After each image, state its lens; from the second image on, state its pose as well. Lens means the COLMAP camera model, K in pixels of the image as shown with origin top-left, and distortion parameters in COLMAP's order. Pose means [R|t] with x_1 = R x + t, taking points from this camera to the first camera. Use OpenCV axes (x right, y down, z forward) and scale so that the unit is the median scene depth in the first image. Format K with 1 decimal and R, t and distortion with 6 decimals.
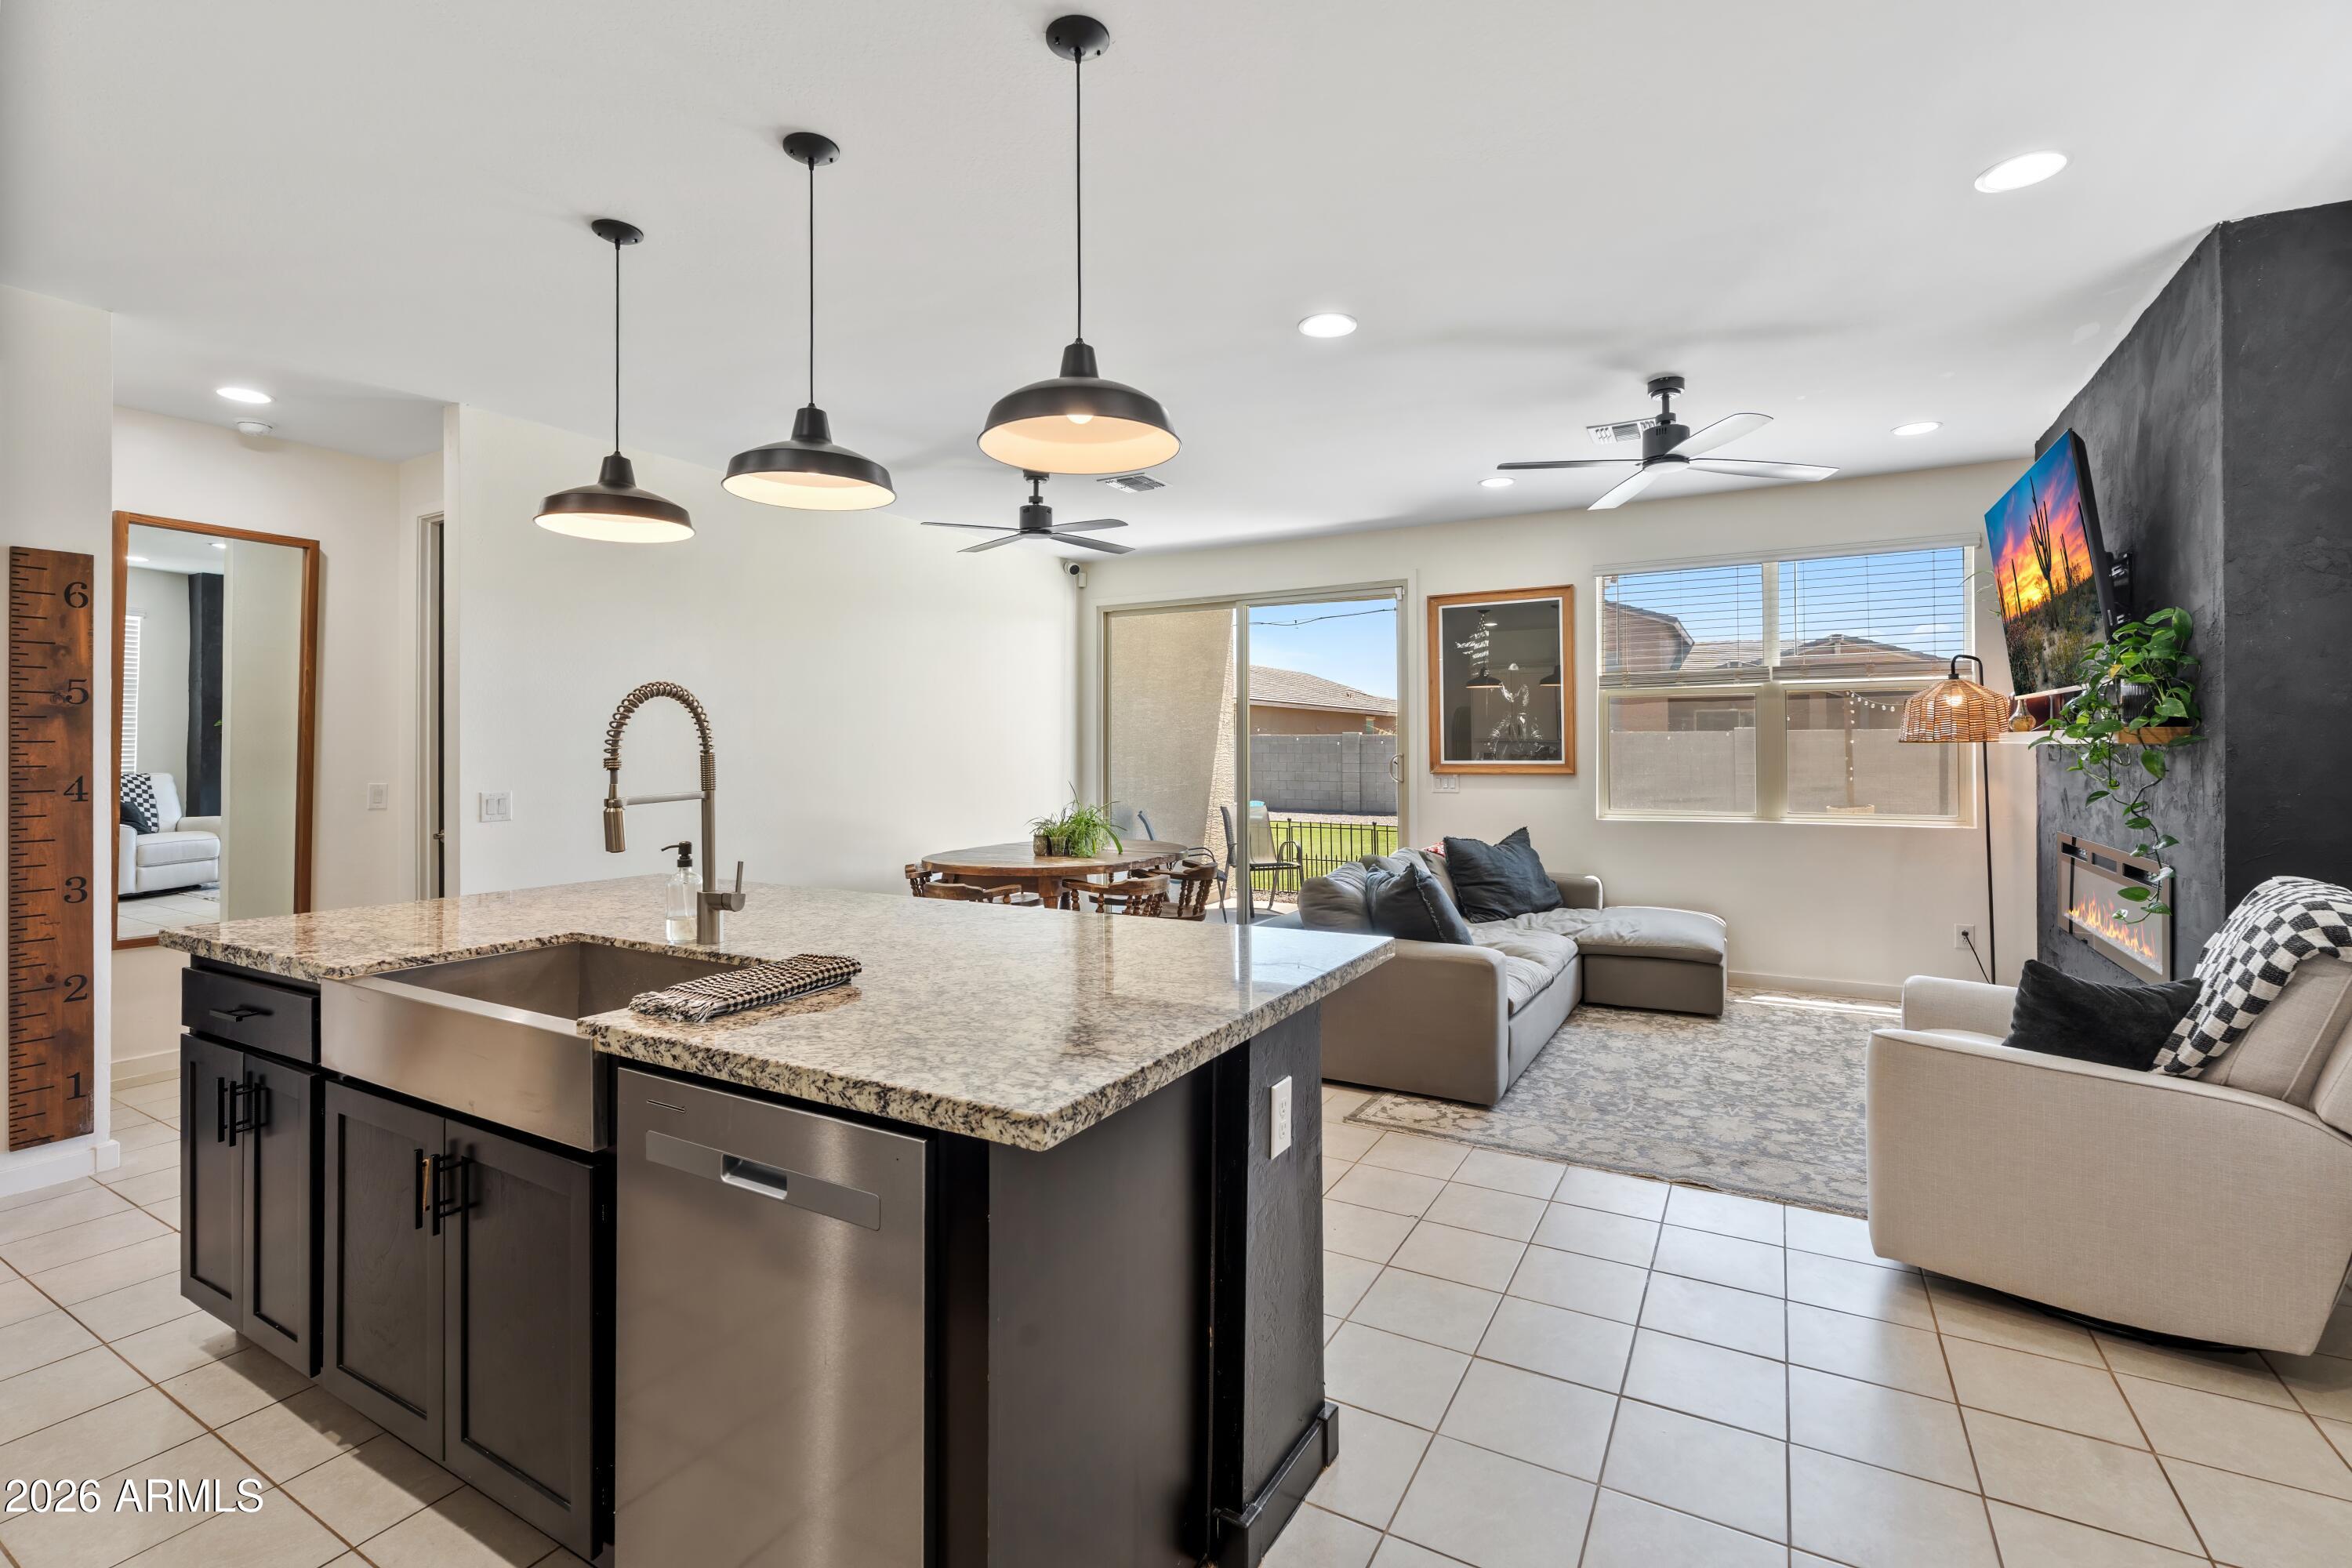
lens RADIAL K [[1053.7, 0, 1176.4], [0, 1053.7, 739.3], [0, 0, 1]] dist [0.000758, 0.000086]
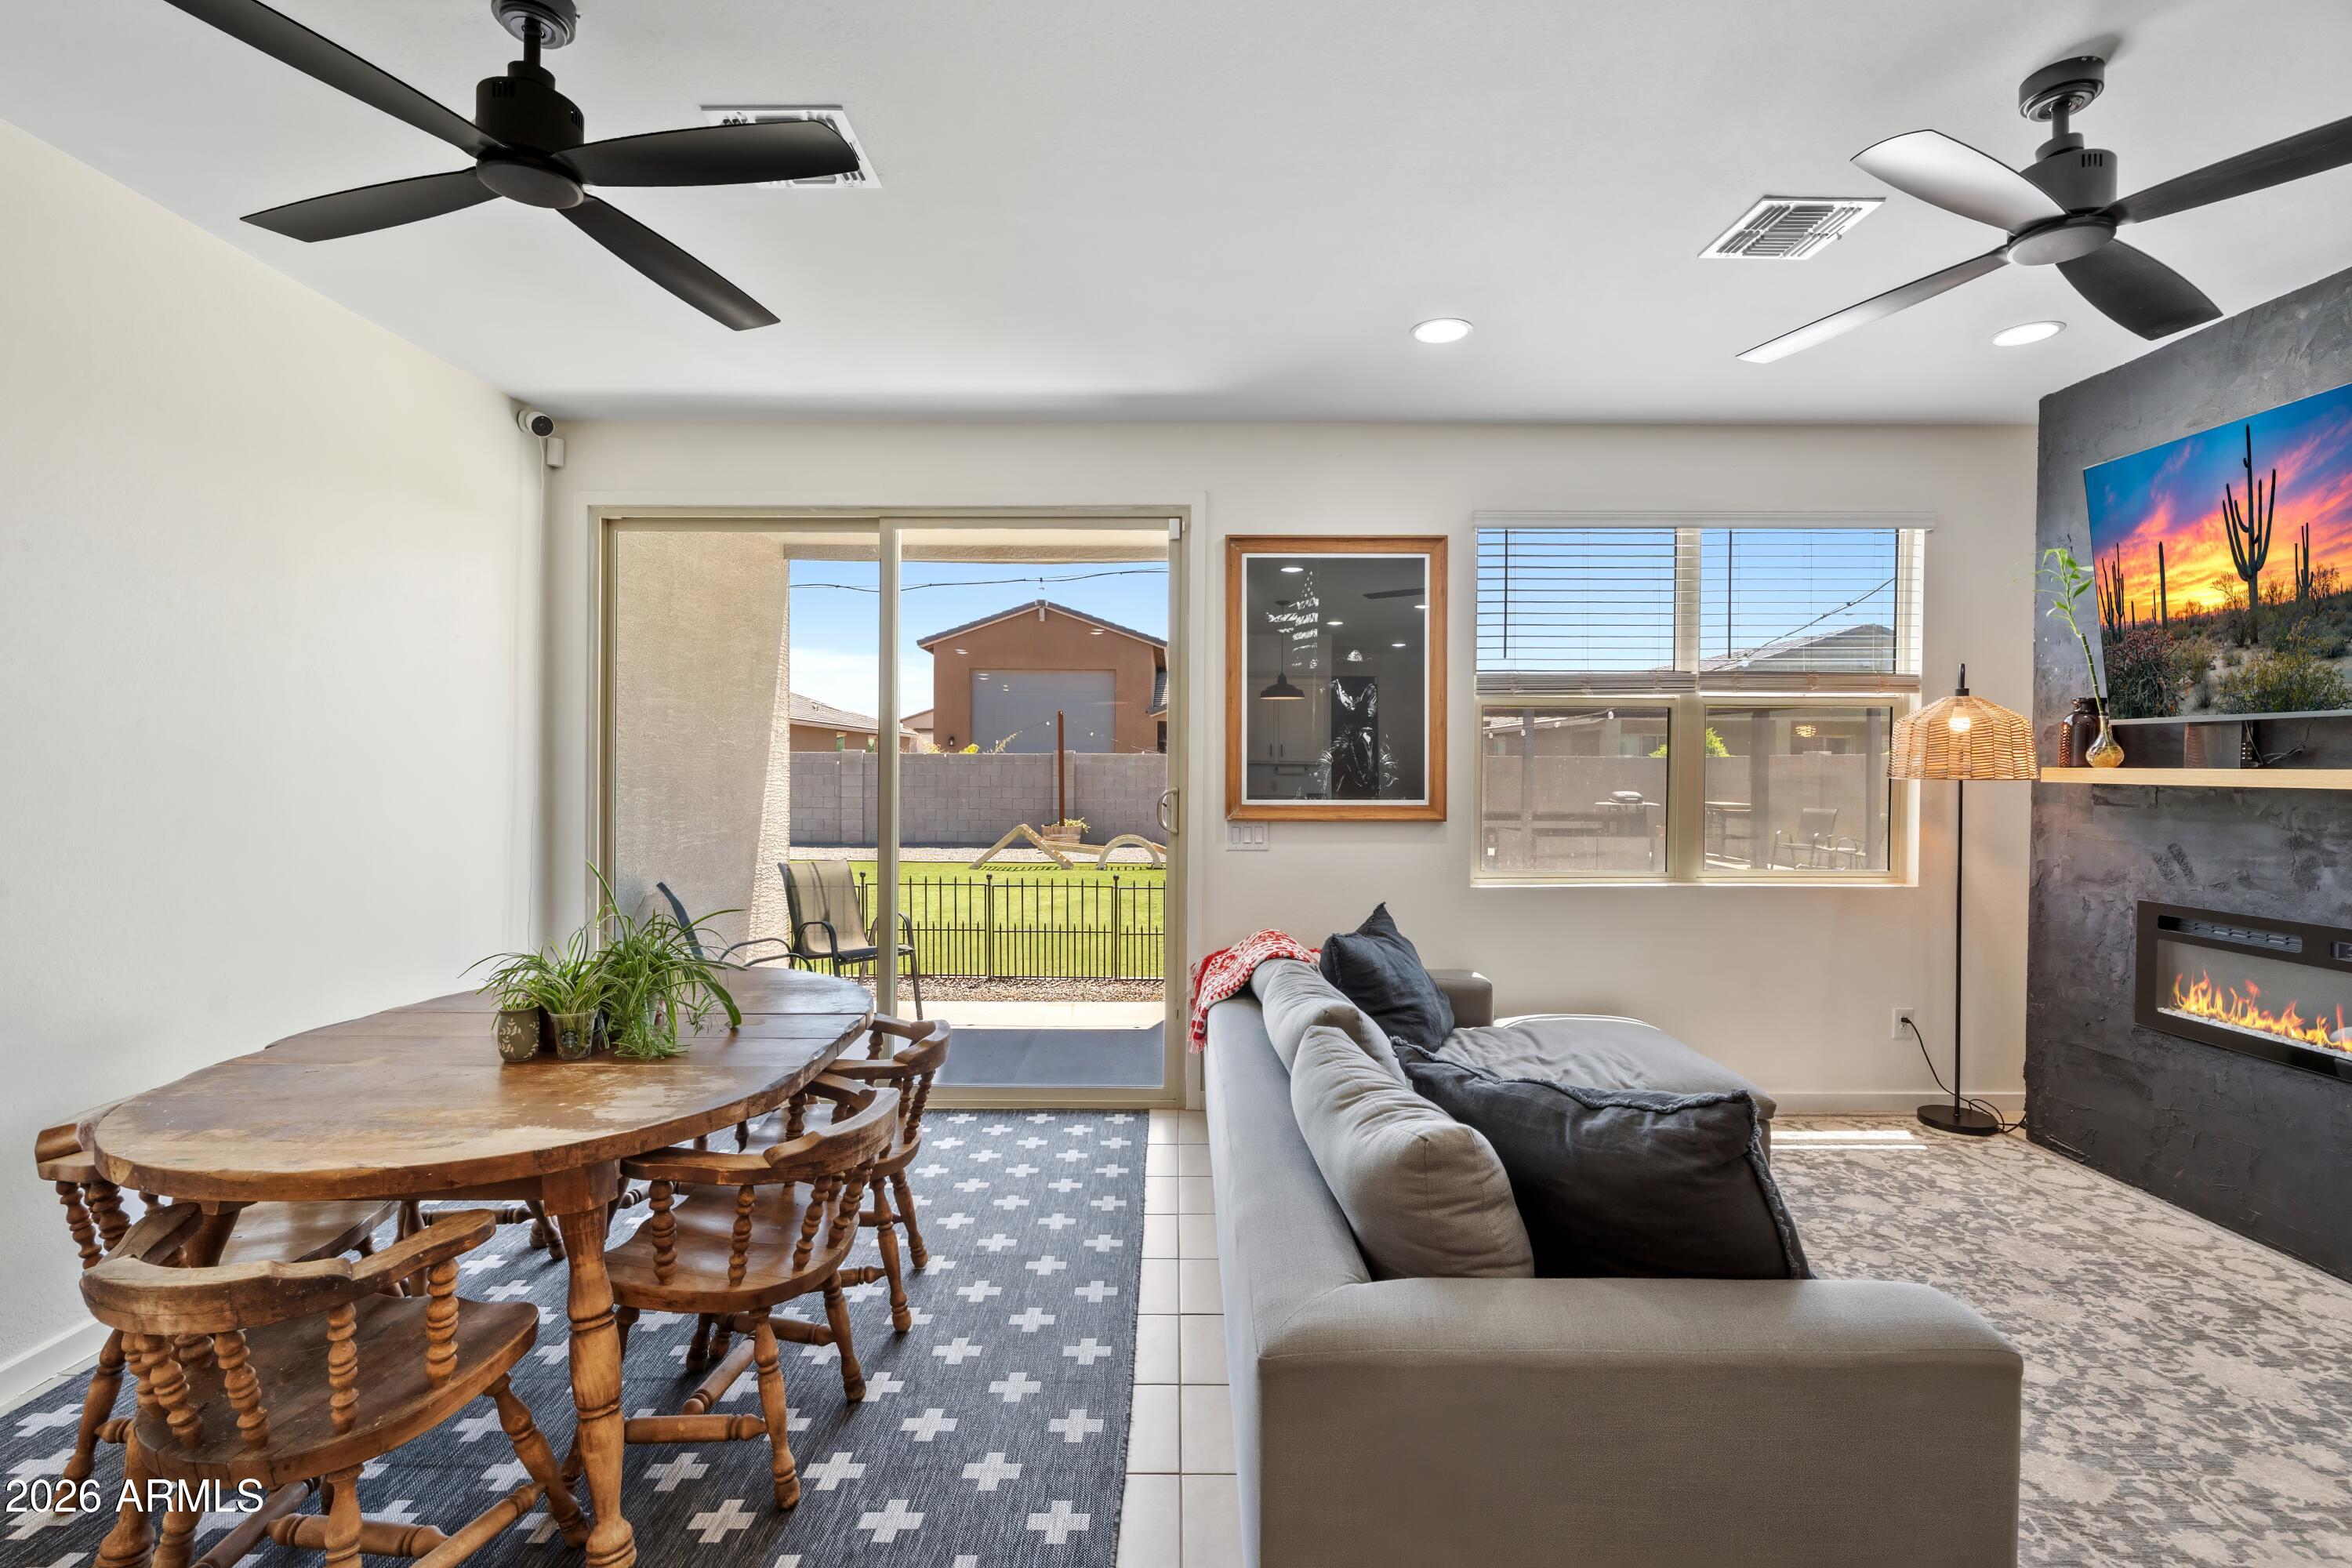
lens RADIAL K [[1056.4, 0, 1174.4], [0, 1056.4, 777.1], [0, 0, 1]] dist [-0.004127, 0.000421]
pose [[0.870175, 0.003400, 0.492732, -0.101646], [-0.012128, 0.999821, 0.014521, -0.002063], [-0.492594, -0.018612, 0.870060, 0.502714]]
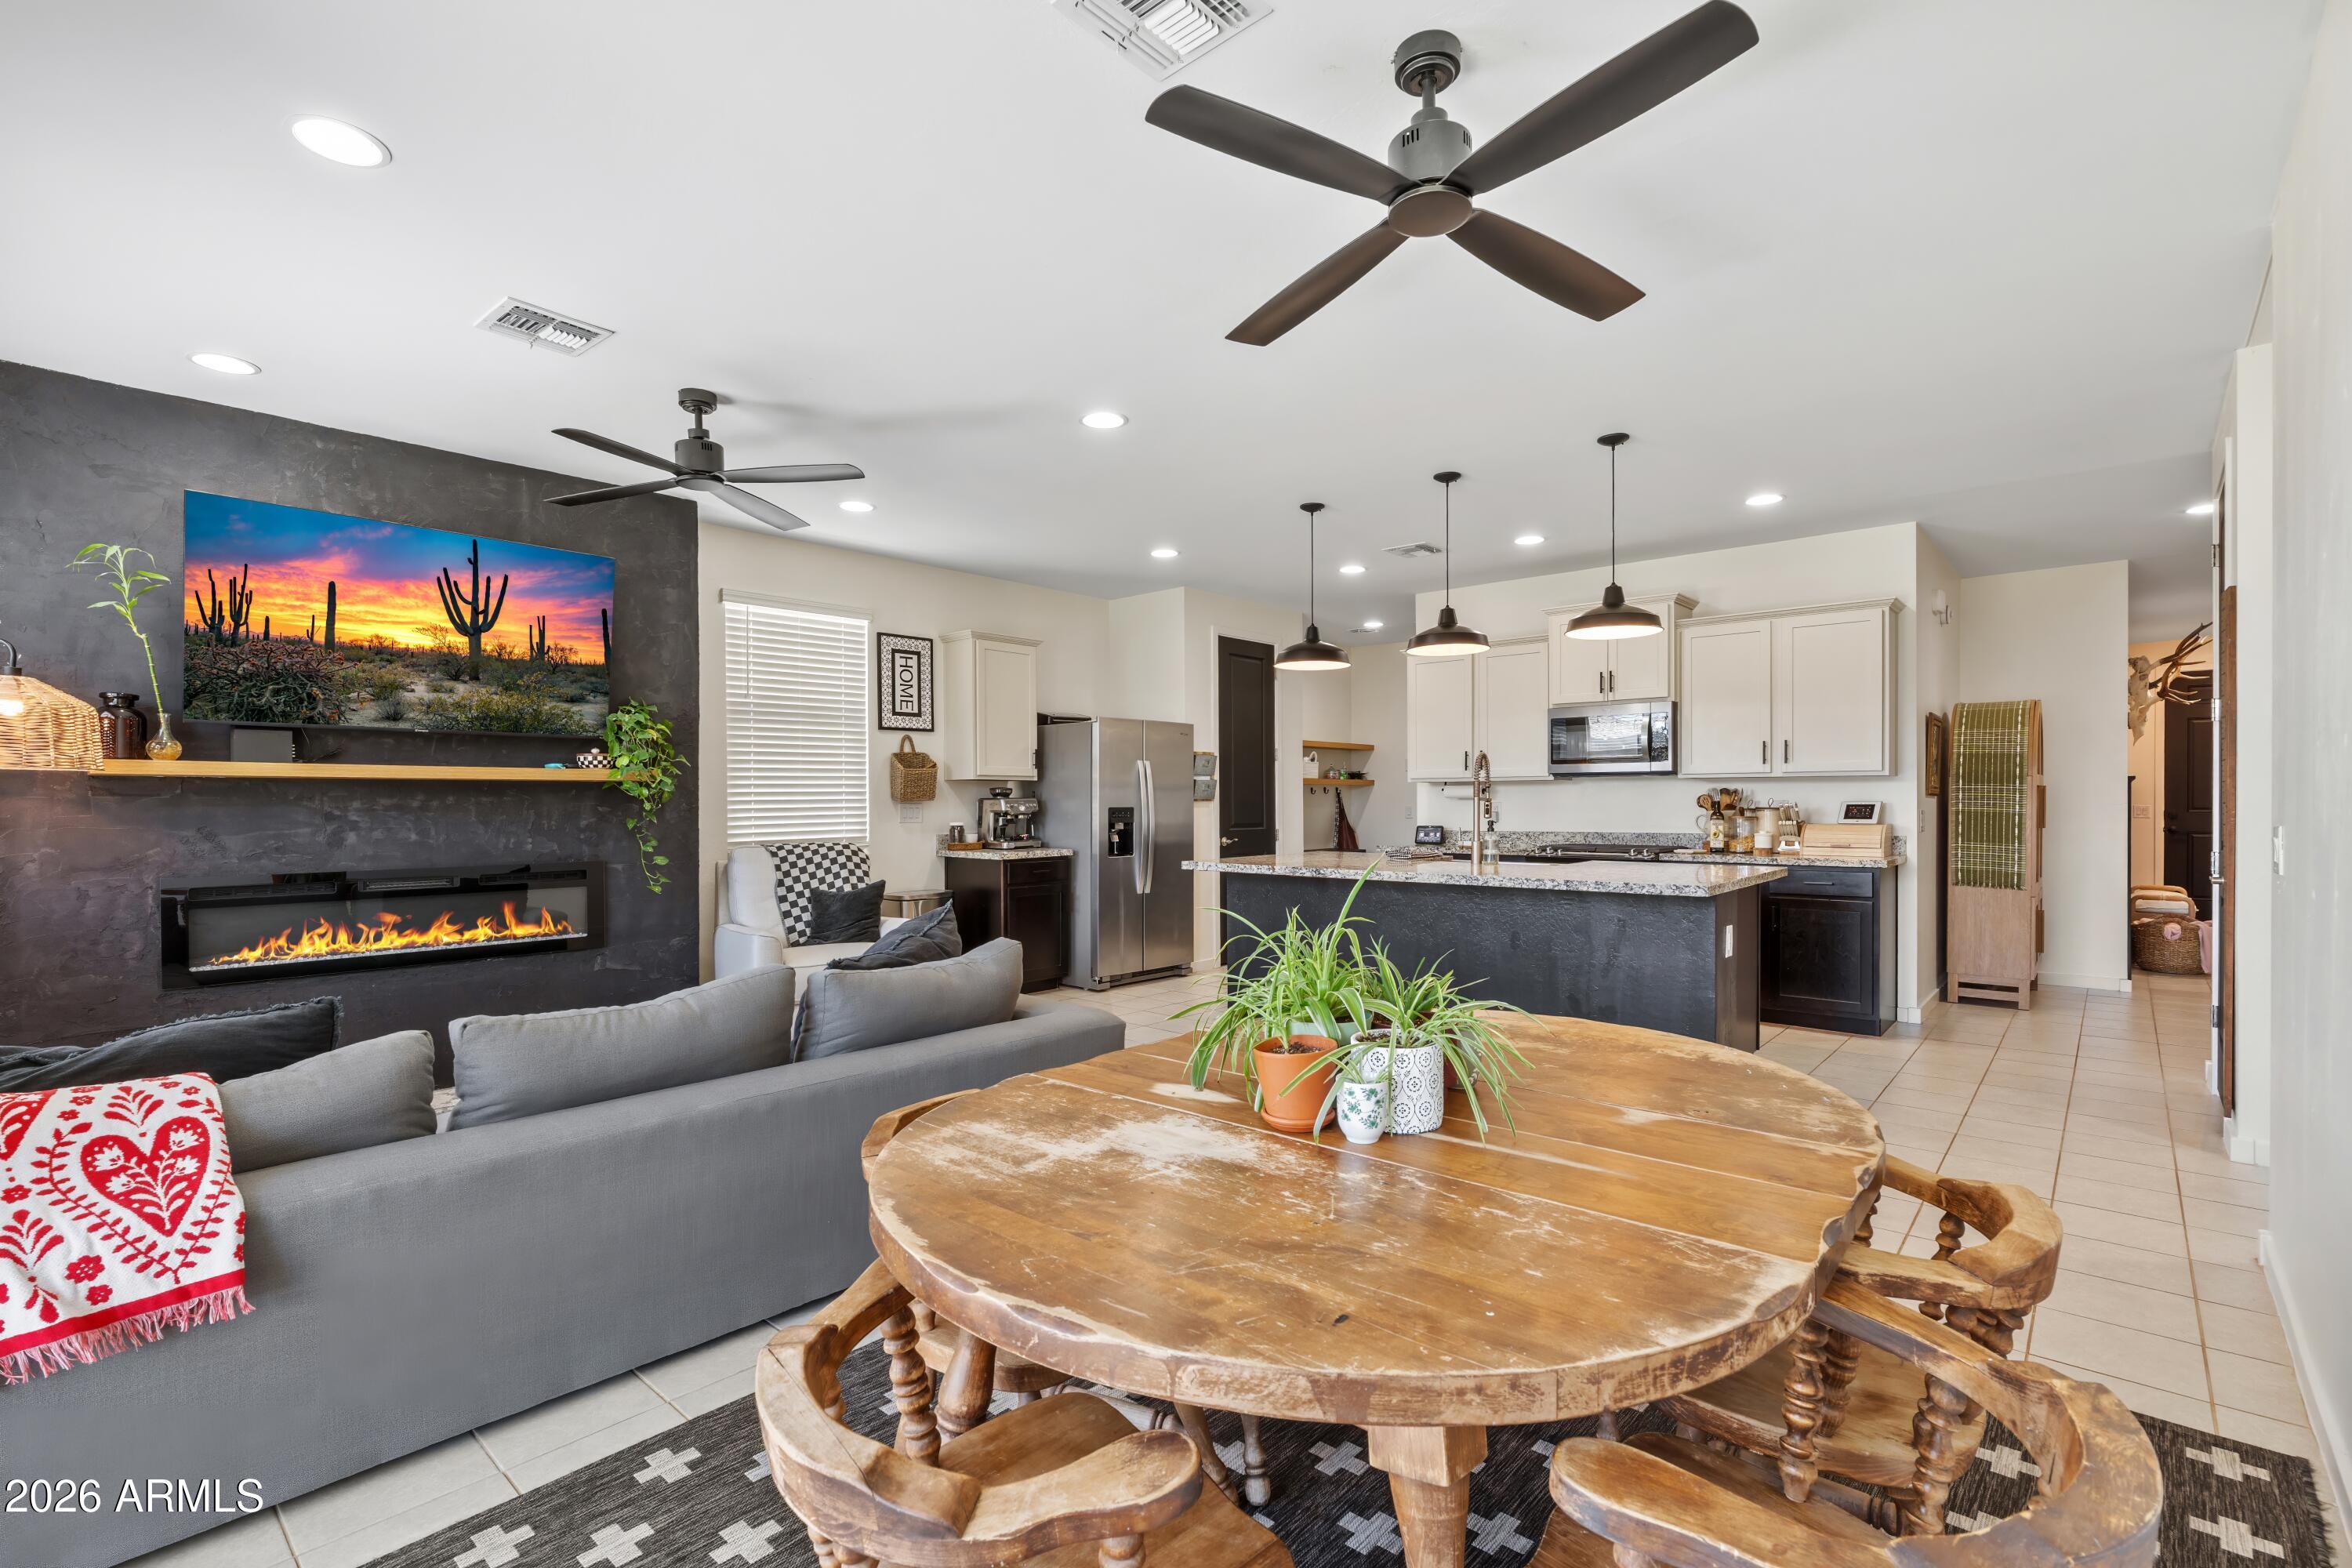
lens RADIAL K [[1080.6, 0, 1172.3], [0, 1080.6, 809.8], [0, 0, 1]] dist [0.000823, 0.000342]
pose [[-0.979651, 0.005383, 0.200636, -0.093493], [0.005421, 0.999985, -0.000361, 0.027453], [-0.200635, 0.000734, -0.979666, 1.237253]]
